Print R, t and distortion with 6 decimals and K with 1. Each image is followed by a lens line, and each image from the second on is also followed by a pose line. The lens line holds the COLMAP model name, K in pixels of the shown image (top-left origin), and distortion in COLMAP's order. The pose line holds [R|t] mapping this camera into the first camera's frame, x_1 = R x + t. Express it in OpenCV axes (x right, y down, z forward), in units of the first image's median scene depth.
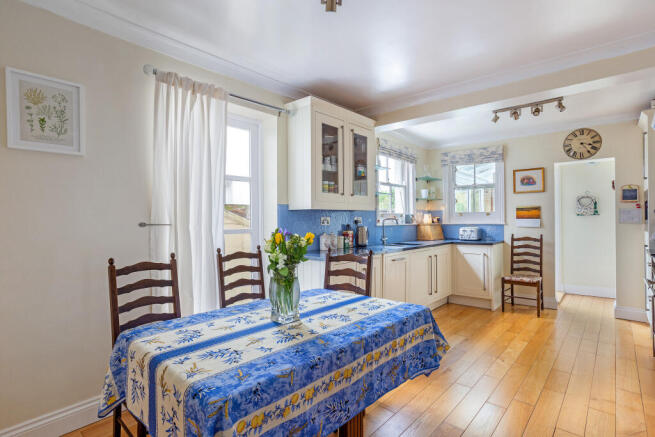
lens RADIAL K [[341.0, 0, 327.5], [0, 341.0, 218.5], [0, 0, 1]] dist [-0.003914, -0.000202]
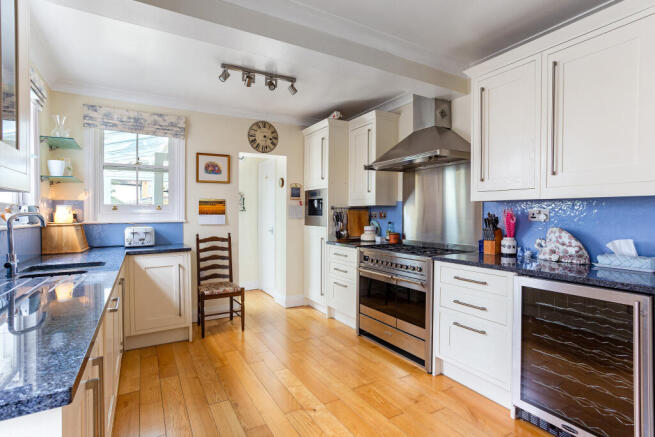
lens RADIAL K [[341.0, 0, 327.5], [0, 341.0, 218.5], [0, 0, 1]] dist [-0.003914, -0.000202]
pose [[0.326298, -0.012009, 0.945191, -0.099270], [-0.001473, 0.999912, 0.013212, -0.001103], [-0.945266, -0.005703, 0.326252, 0.466740]]
